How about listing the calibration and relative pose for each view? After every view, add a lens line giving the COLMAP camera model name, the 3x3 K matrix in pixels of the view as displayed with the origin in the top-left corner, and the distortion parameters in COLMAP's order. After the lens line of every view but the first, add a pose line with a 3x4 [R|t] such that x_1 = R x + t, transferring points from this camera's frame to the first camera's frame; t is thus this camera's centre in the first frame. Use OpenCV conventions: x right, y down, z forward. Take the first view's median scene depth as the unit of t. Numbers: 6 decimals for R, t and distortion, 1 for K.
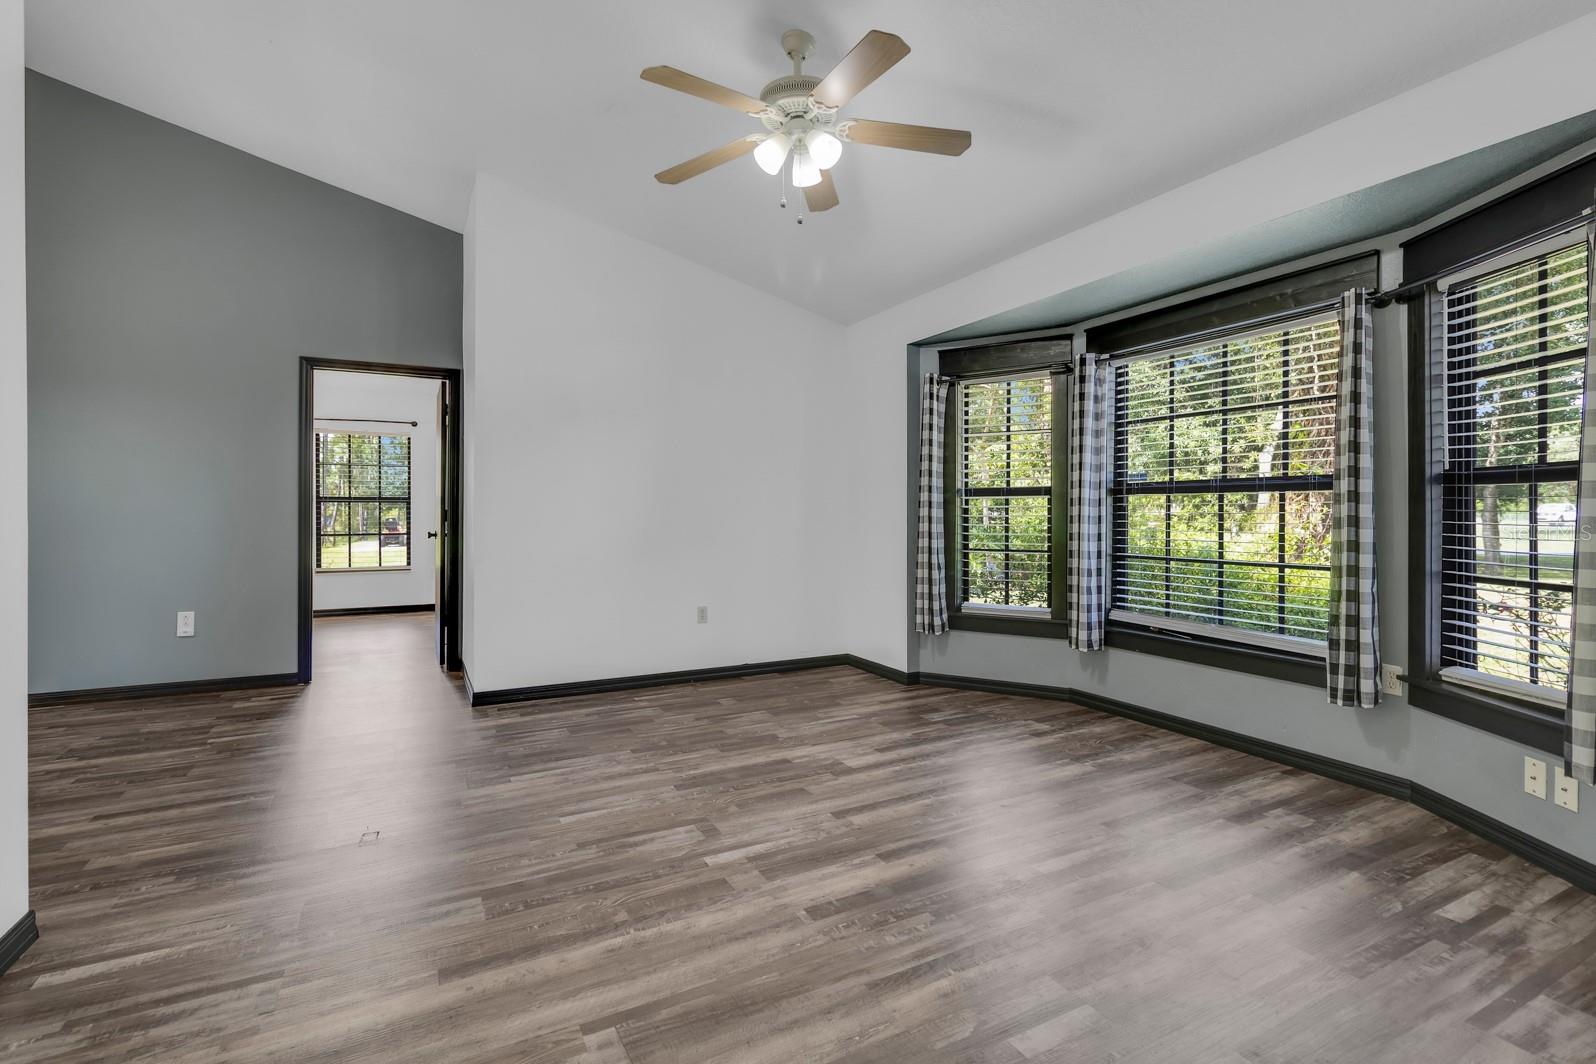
lens RADIAL K [[743.2, 0, 807.5], [0, 743.2, 529.8], [0, 0, 1]] dist [0.001115, 0.000166]
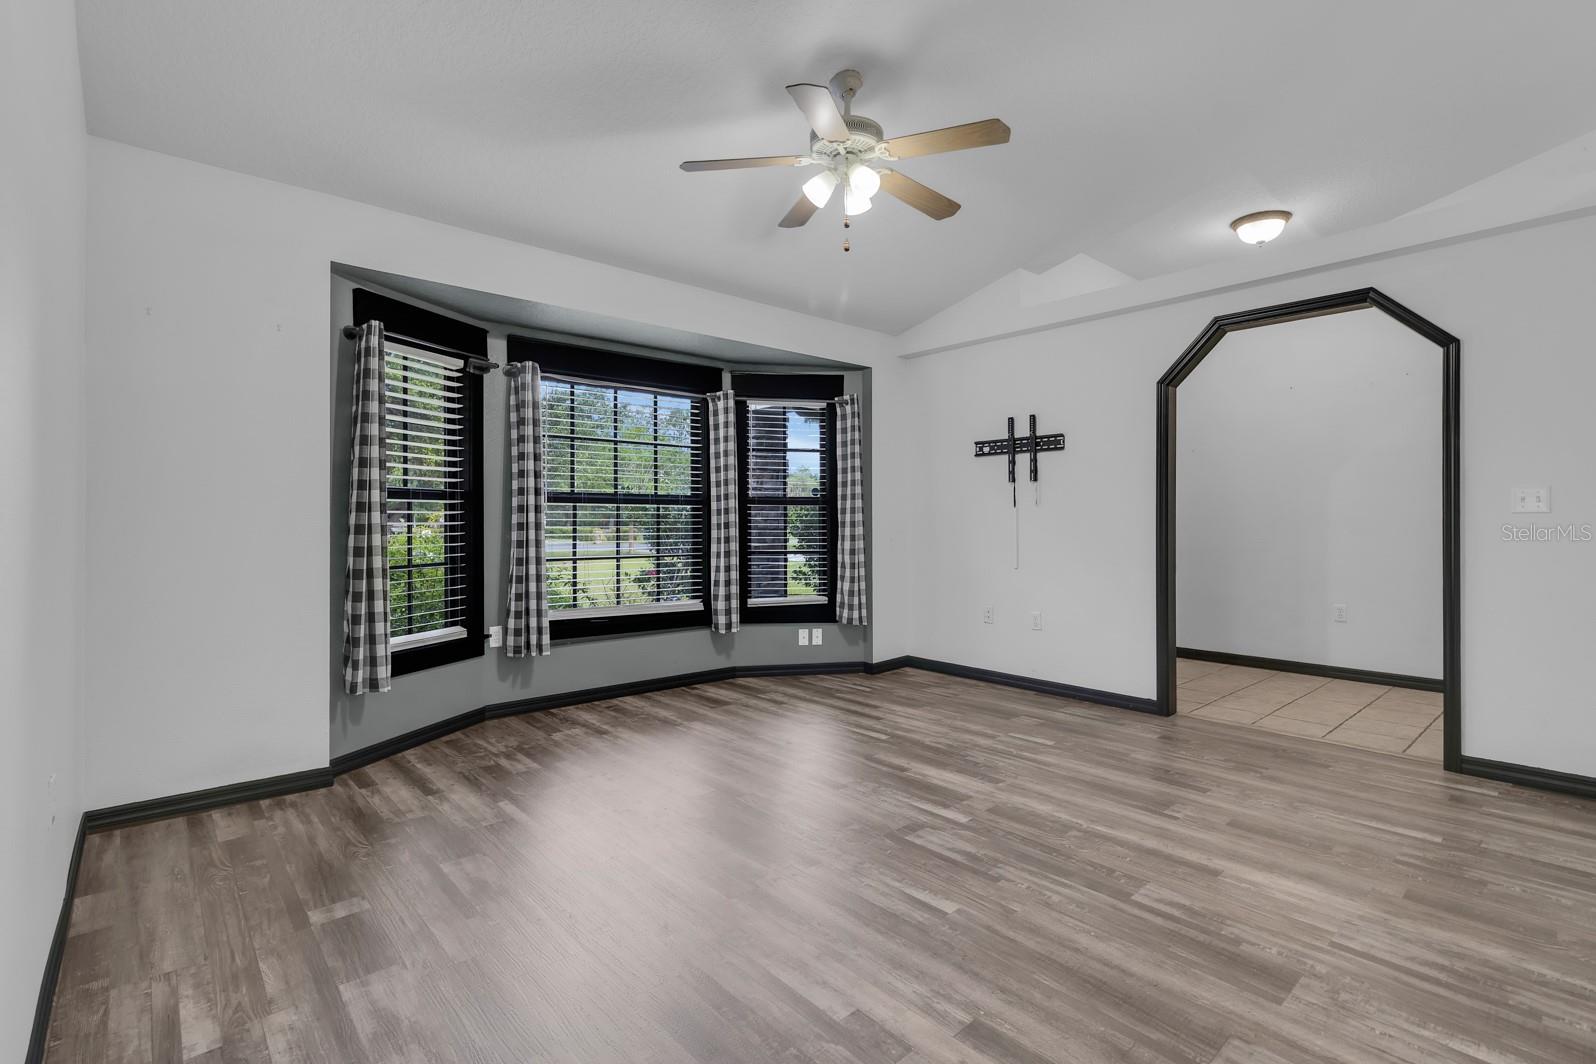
lens RADIAL K [[743.2, 0, 807.5], [0, 743.2, 529.8], [0, 0, 1]] dist [0.001115, 0.000166]
pose [[-0.237431, -0.012416, 0.971325, -1.126064], [0.023485, 0.999553, 0.018517, -0.028697], [-0.971121, 0.027208, -0.237033, 1.420672]]
